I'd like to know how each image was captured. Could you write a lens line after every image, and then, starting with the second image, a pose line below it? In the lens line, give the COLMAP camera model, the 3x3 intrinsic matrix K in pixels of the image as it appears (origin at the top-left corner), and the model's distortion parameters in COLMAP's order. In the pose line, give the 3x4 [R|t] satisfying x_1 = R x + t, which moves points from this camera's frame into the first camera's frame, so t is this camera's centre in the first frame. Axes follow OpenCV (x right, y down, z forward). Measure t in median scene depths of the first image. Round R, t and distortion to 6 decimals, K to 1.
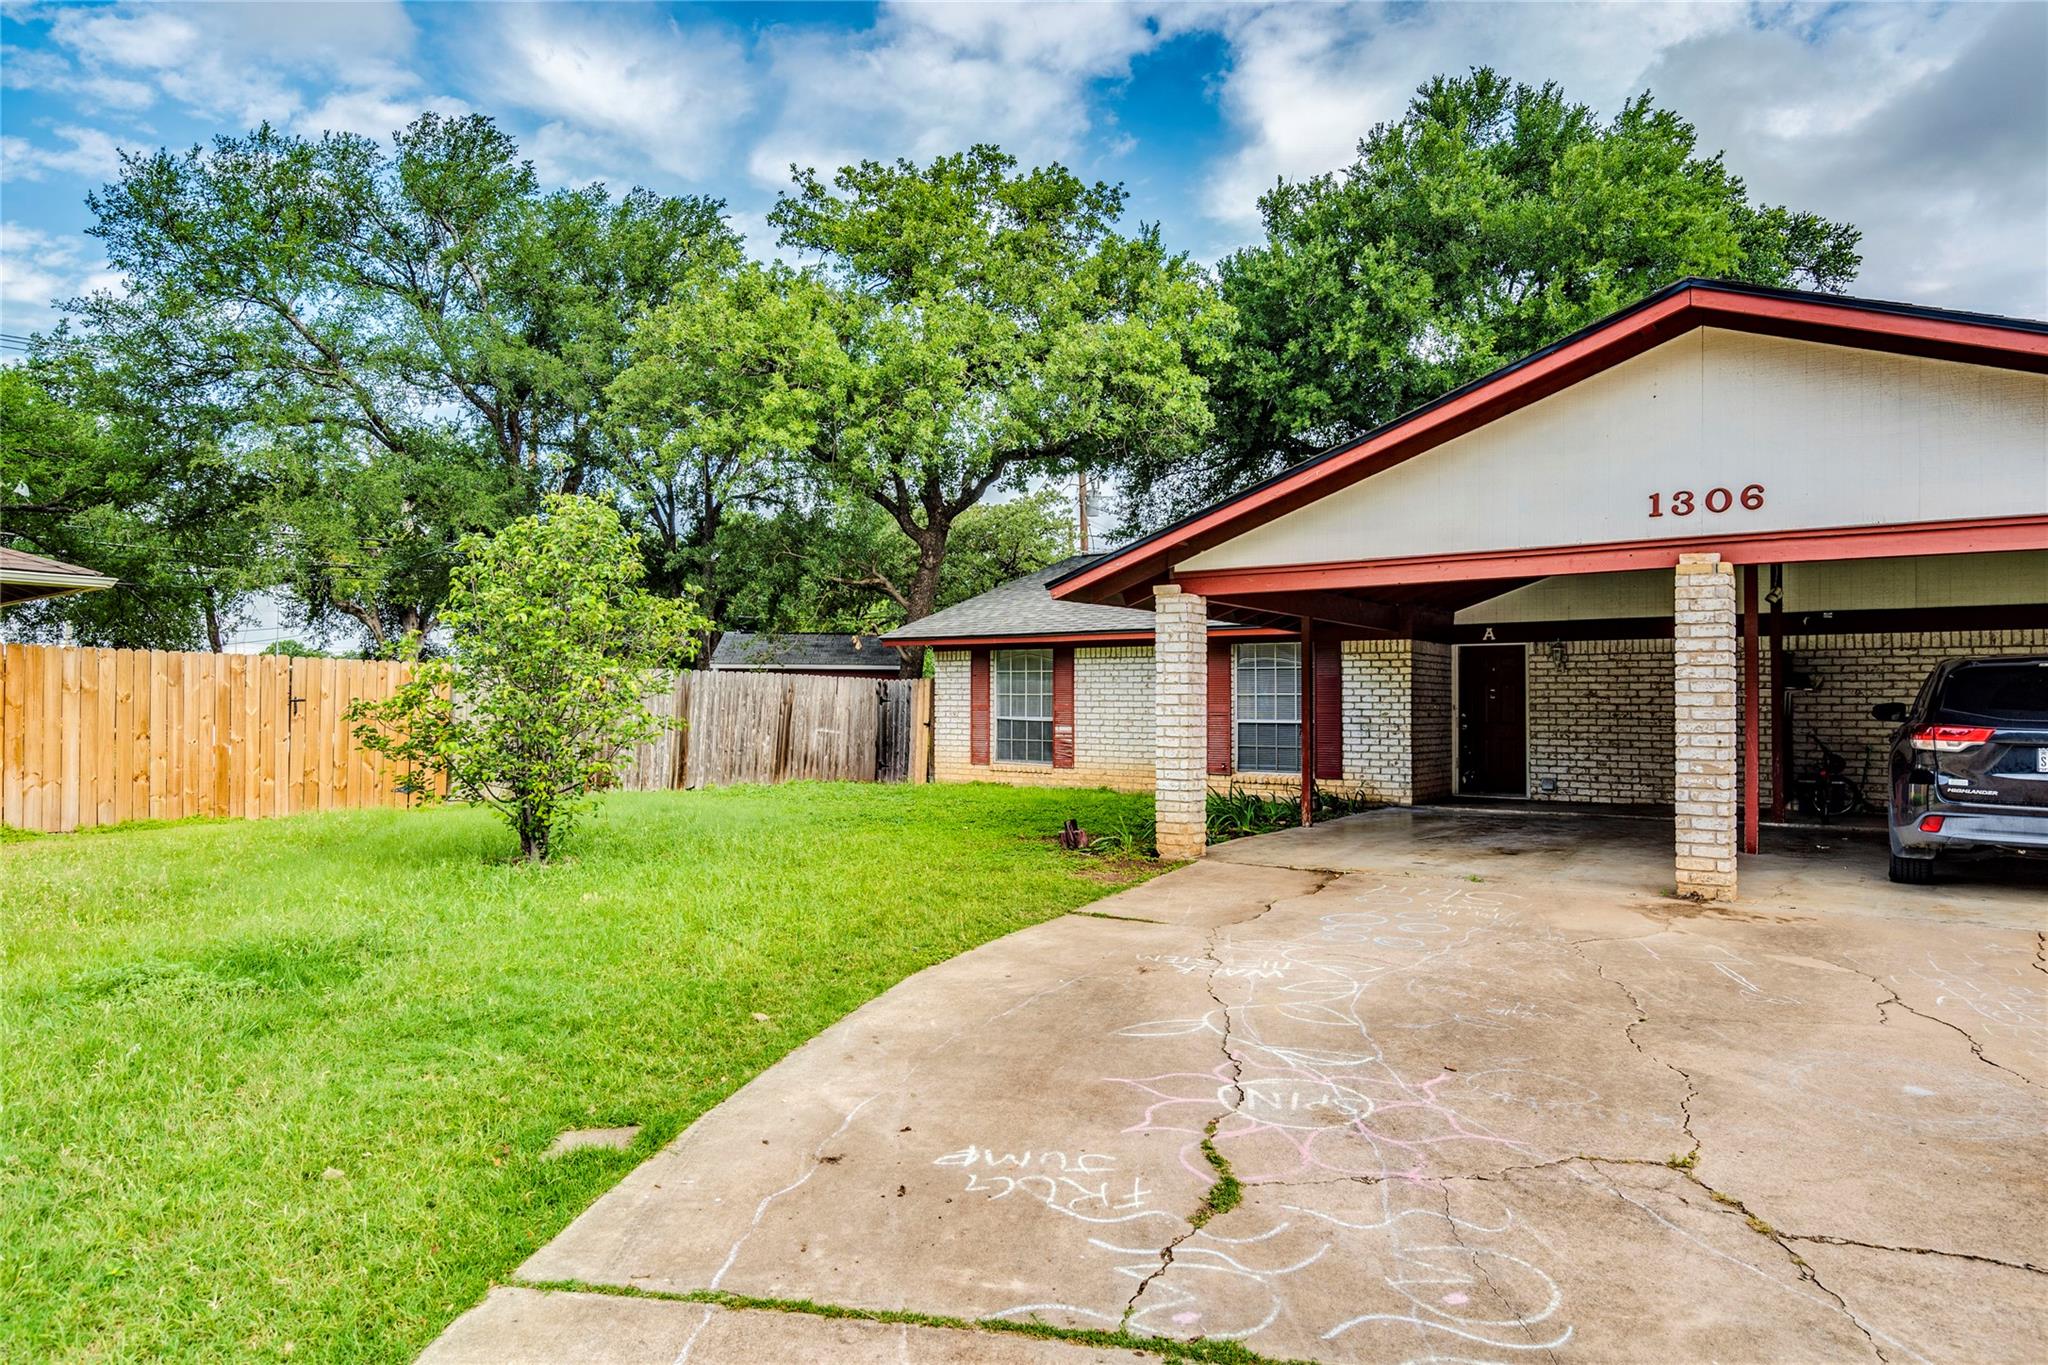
lens RADIAL K [[1268.6, 0, 1044.9], [0, 1268.6, 678.4], [0, 0, 1]] dist [0.008408, 0.001127]
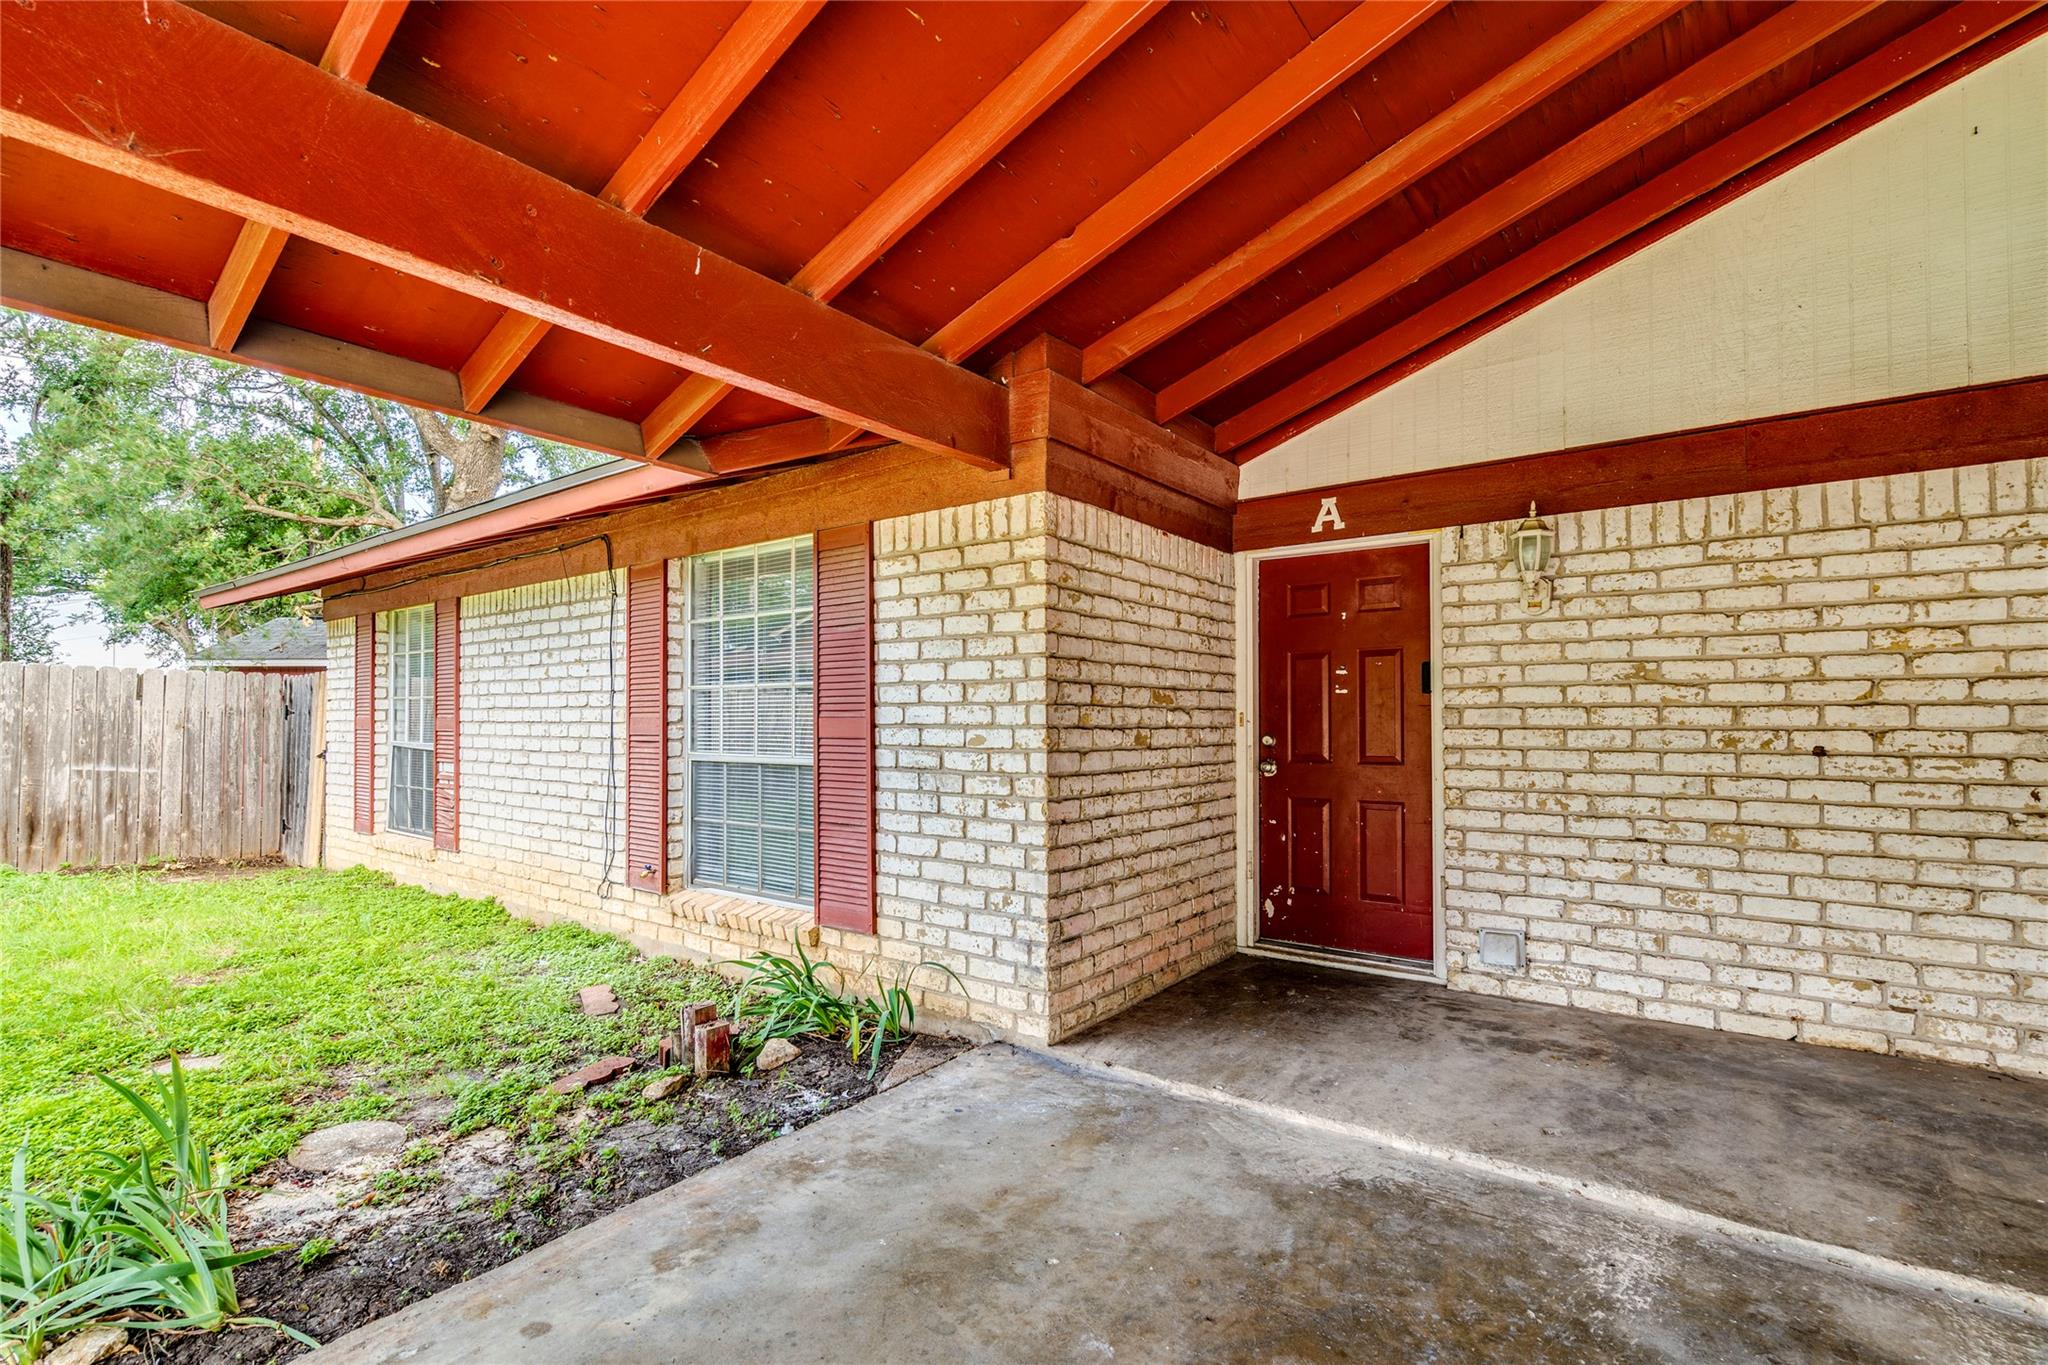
lens RADIAL K [[949.5, 0, 1033.7], [0, 949.5, 706.2], [0, 0, 1]] dist [-0.007183, 0.003602]
pose [[0.999372, -0.005321, -0.035023, 0.273755], [0.005560, 0.999962, 0.006708, 0.017011], [0.034986, -0.006898, 0.999364, 0.723764]]
